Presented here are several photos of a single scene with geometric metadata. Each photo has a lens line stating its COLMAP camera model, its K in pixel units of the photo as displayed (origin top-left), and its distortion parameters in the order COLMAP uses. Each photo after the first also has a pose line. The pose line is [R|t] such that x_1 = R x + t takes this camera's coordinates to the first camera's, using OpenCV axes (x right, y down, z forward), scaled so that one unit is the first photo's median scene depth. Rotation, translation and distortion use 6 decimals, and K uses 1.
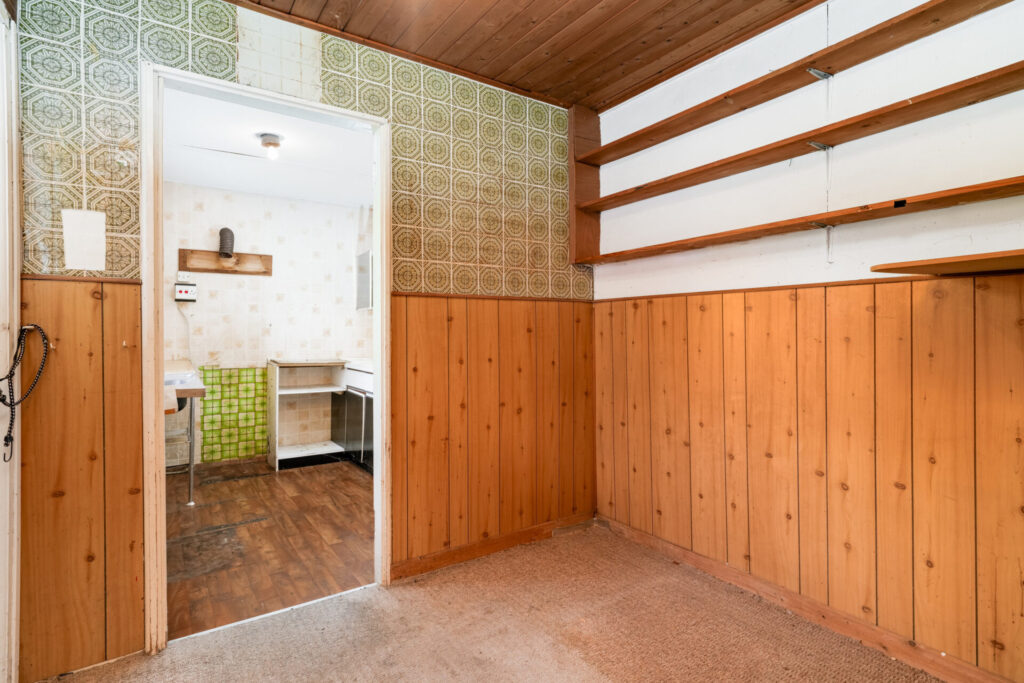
lens RADIAL K [[514.5, 0, 508.2], [0, 514.5, 339.8], [0, 0, 1]] dist [0.000057, 0.000728]
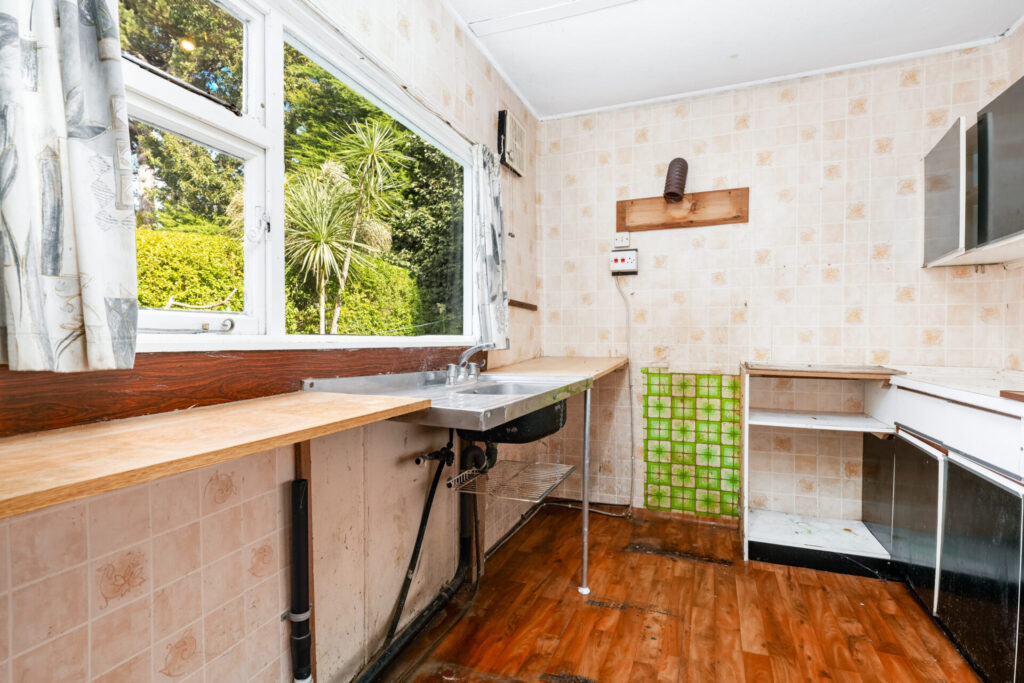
lens RADIAL K [[514.5, 0, 508.2], [0, 514.5, 339.8], [0, 0, 1]] dist [0.000057, 0.000728]
pose [[0.561464, -0.000101, -0.827501, -0.124950], [-0.011688, 0.999899, -0.008053, 0.021156], [0.827419, 0.014194, 0.561406, 0.447153]]
